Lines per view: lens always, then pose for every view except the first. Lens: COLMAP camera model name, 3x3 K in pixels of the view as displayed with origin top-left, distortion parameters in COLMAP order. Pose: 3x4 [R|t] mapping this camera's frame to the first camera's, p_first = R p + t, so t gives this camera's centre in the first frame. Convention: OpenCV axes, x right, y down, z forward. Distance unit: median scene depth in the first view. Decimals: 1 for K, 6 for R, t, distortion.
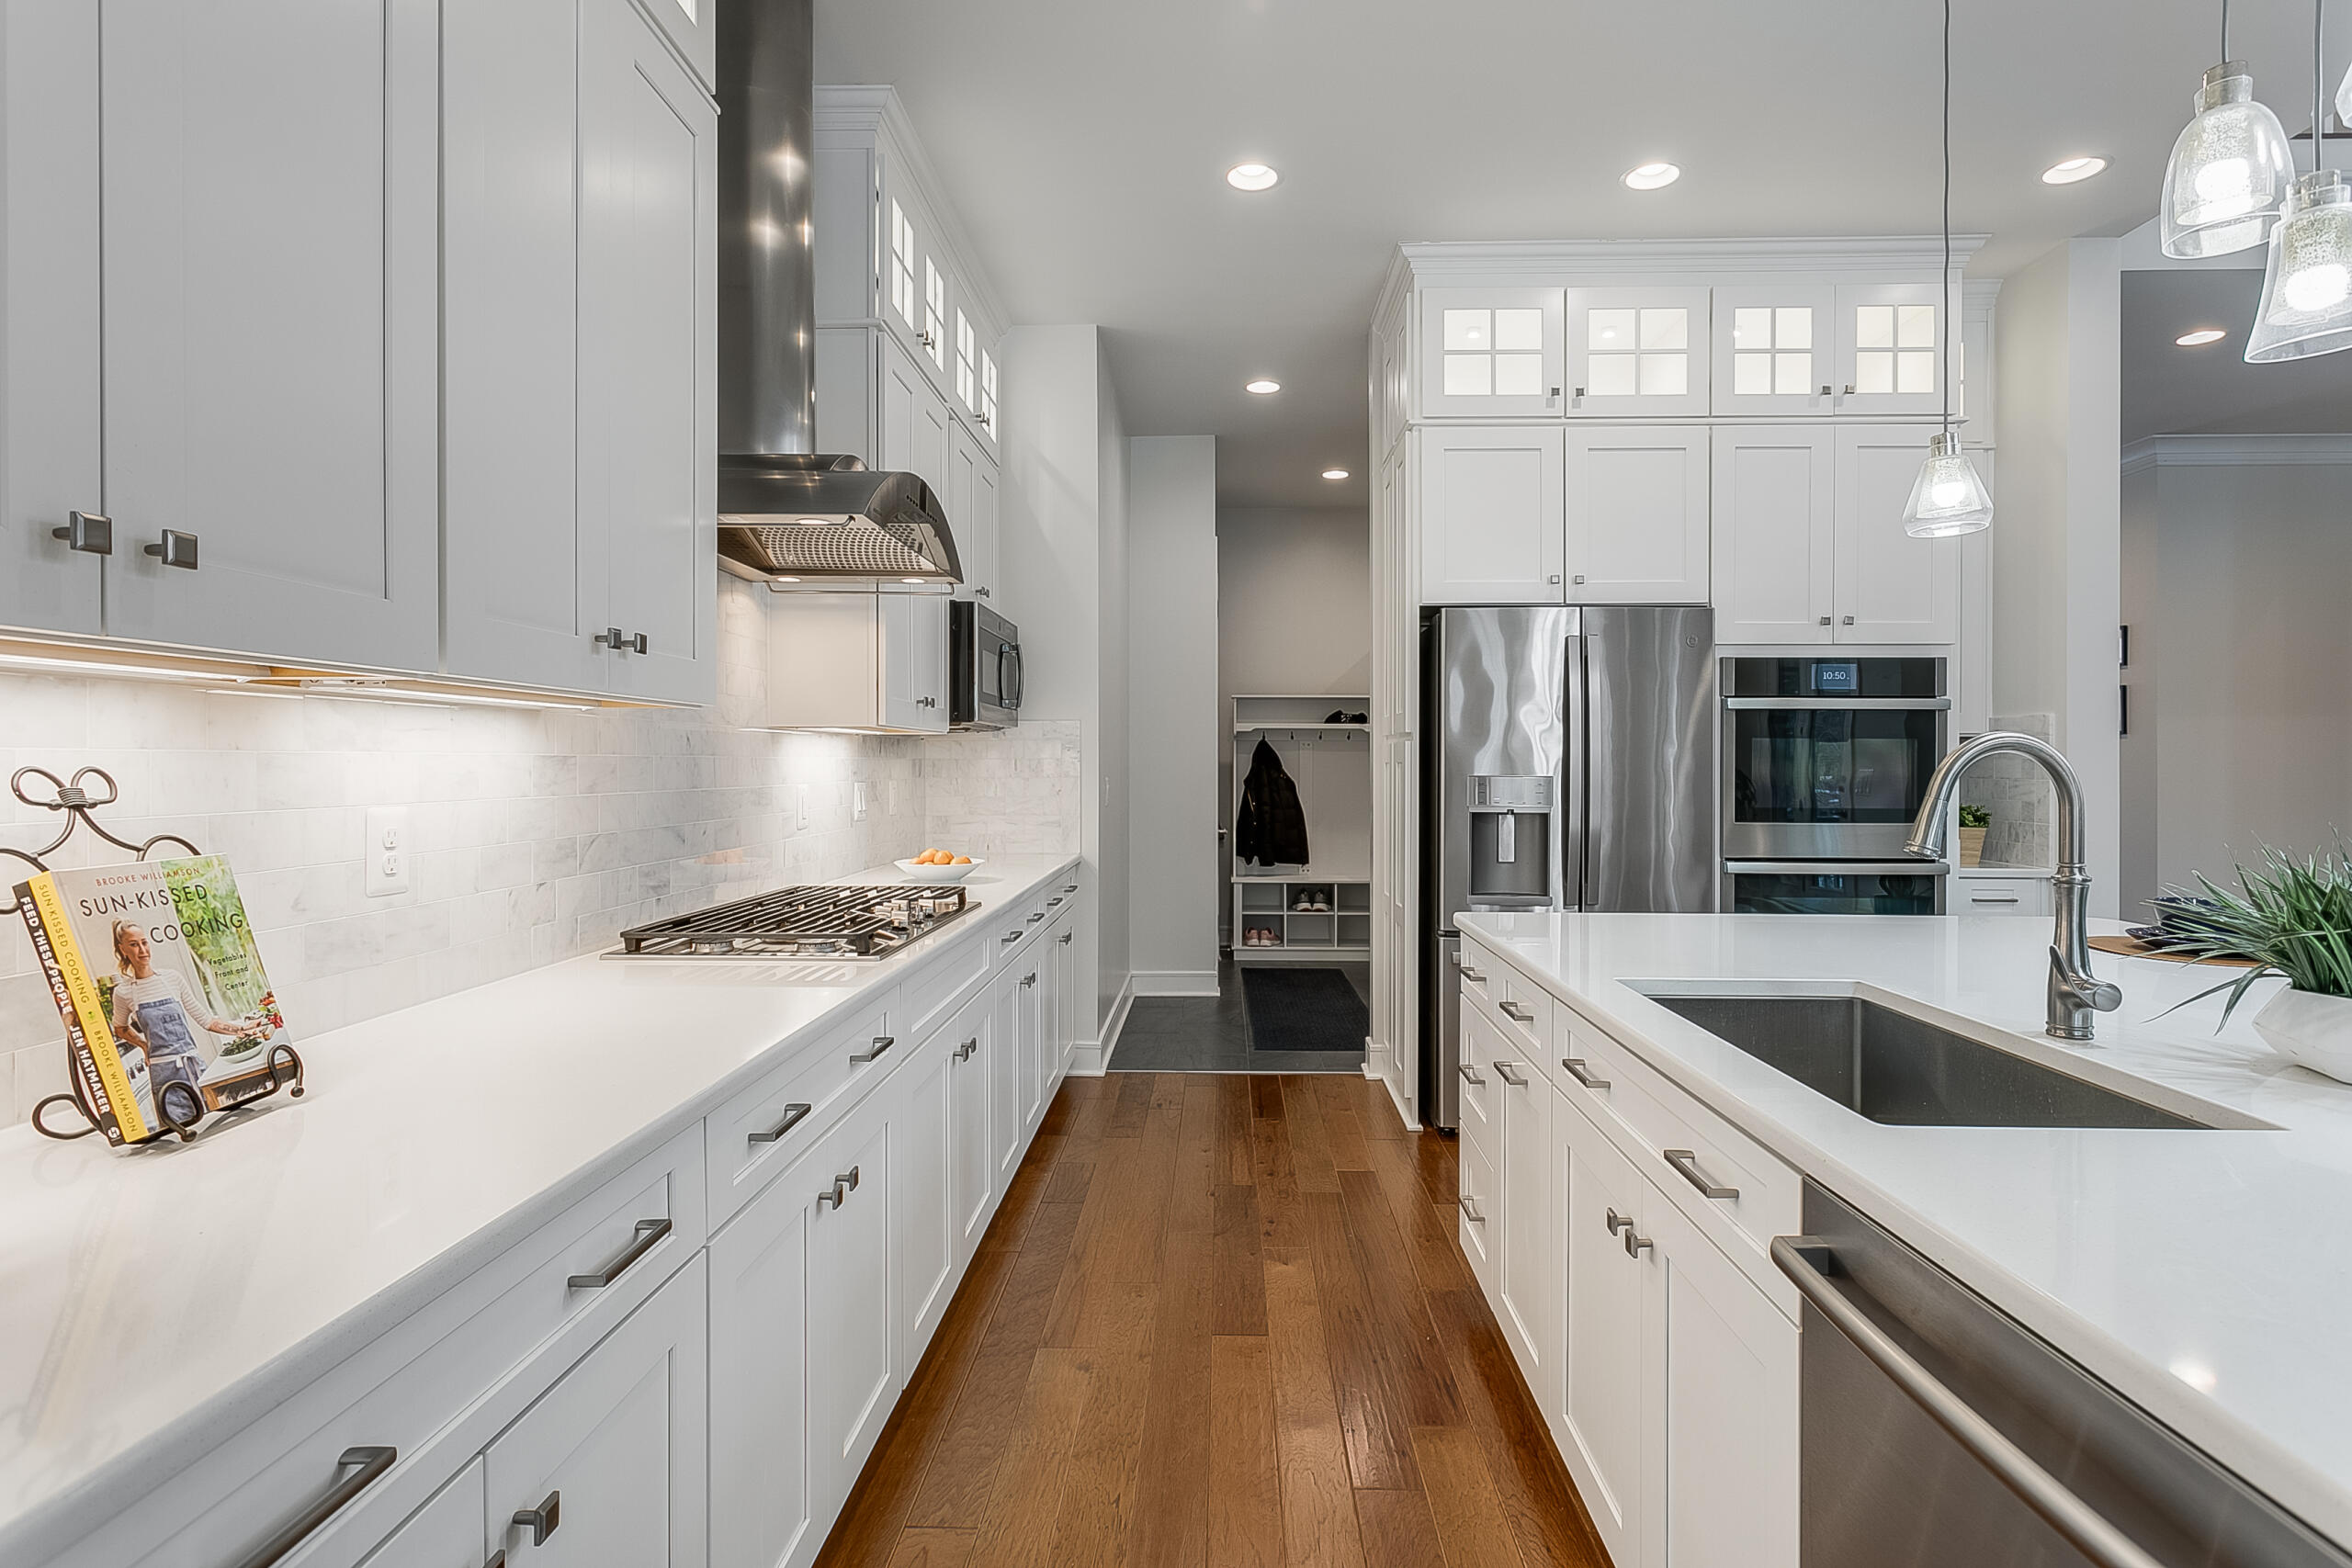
lens RADIAL K [[1186.5, 0, 1176.0], [0, 1186.5, 784.0], [0, 0, 1]] dist [-0.016049, 0.000309]
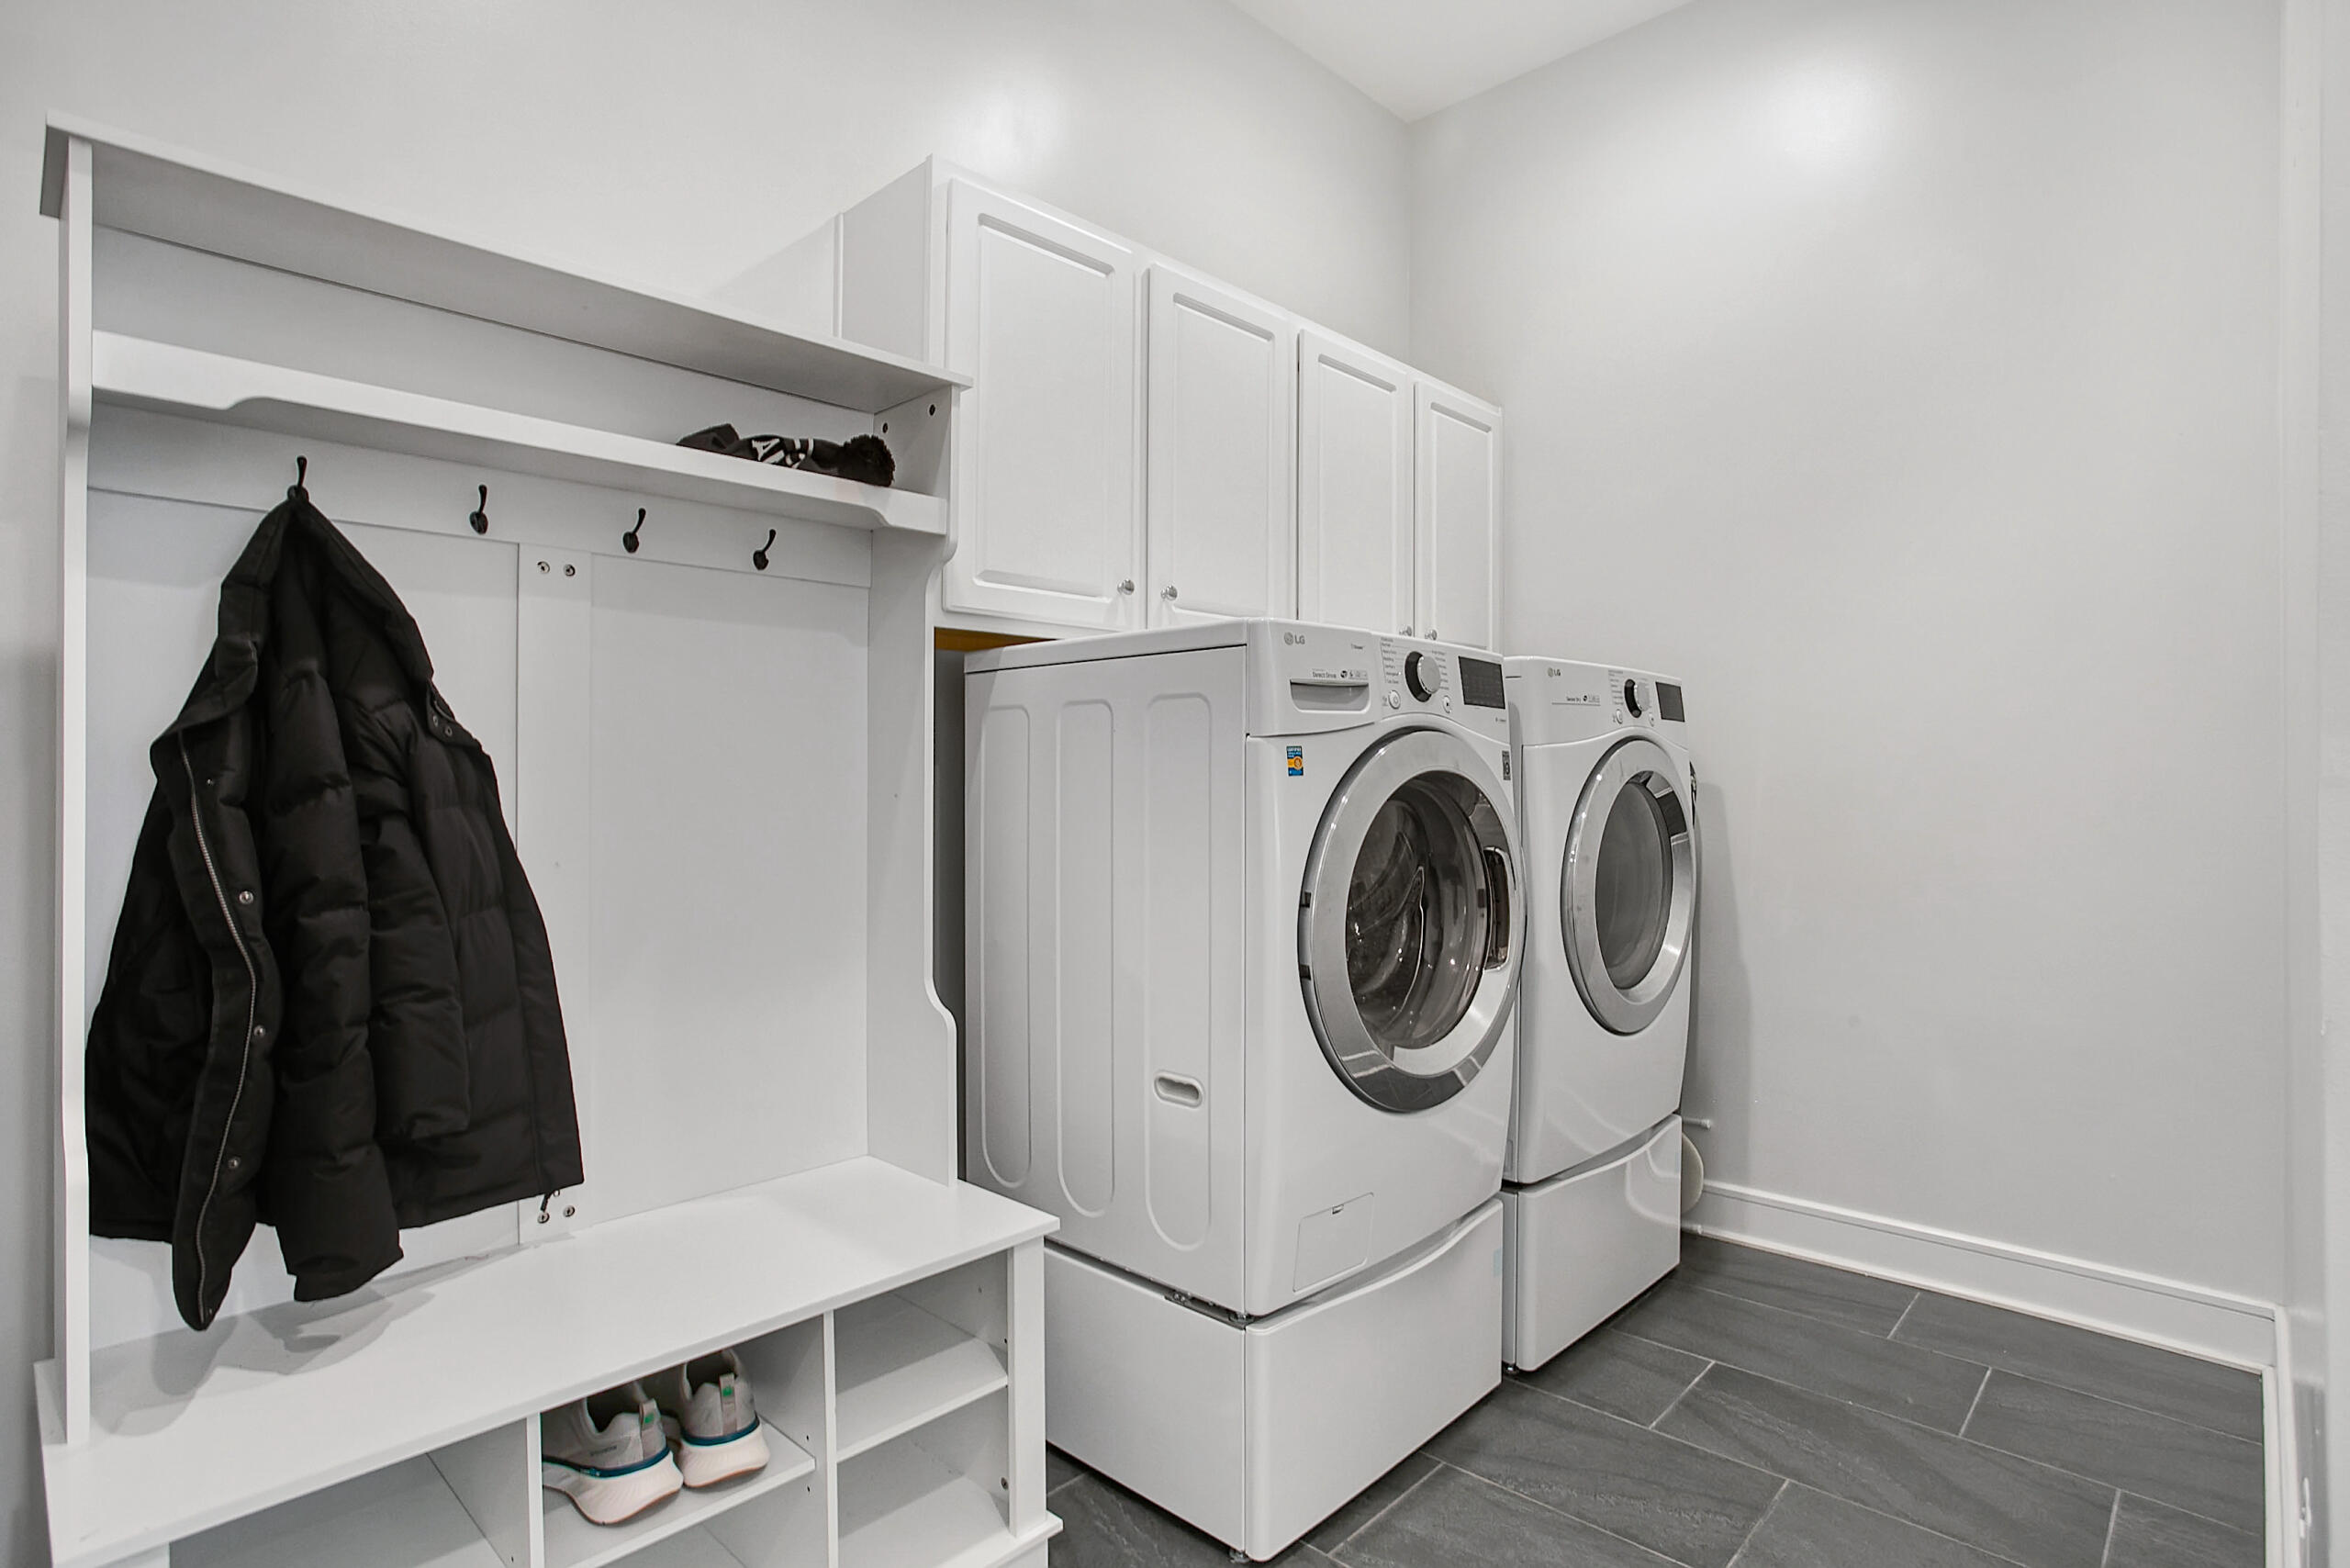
lens RADIAL K [[1185.7, 0, 1175.0], [0, 1185.7, 784.0], [0, 0, 1]] dist [-0.016049, 0.000309]
pose [[0.668360, -0.003314, 0.743831, 0.033938], [0.013727, 0.999875, -0.007879, 0.005085], [-0.743711, 0.015477, 0.668322, 0.806015]]
